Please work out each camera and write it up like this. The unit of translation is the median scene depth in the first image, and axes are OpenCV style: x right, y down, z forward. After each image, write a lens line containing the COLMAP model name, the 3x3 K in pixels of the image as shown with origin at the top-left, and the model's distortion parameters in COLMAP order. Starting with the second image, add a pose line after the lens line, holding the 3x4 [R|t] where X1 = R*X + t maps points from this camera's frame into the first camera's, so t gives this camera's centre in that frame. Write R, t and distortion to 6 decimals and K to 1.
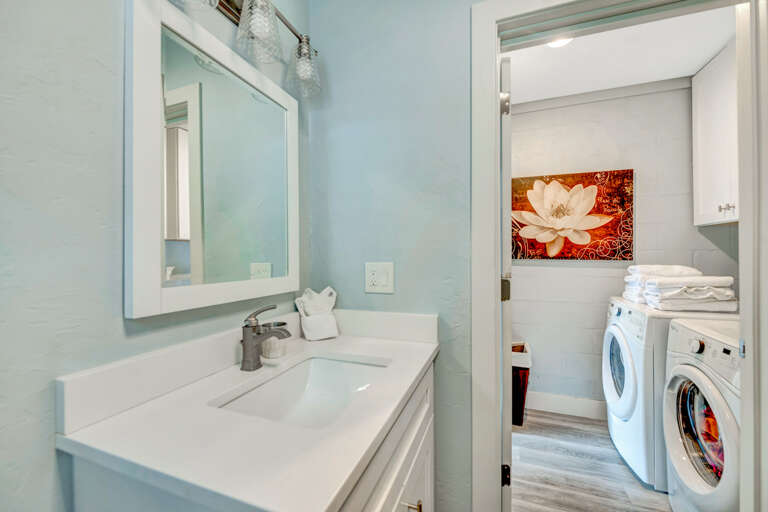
lens RADIAL K [[314.4, 0, 384.1], [0, 314.4, 255.6], [0, 0, 1]] dist [-0.002318, -0.000313]
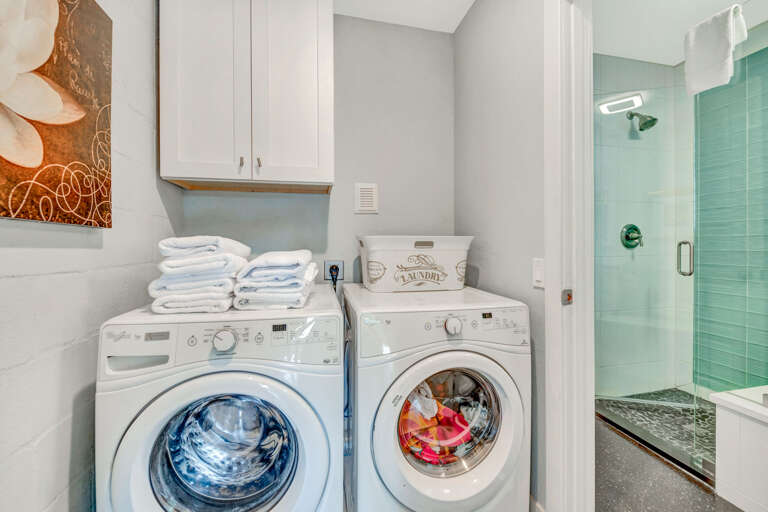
lens RADIAL K [[314.4, 0, 382.4], [0, 314.4, 248.7], [0, 0, 1]] dist [-0.002318, -0.000313]
pose [[-0.542818, -0.008589, 0.839806, 0.212041], [0.001058, 0.999940, 0.010911, 0.038497], [-0.839850, 0.006811, -0.542776, 0.895638]]
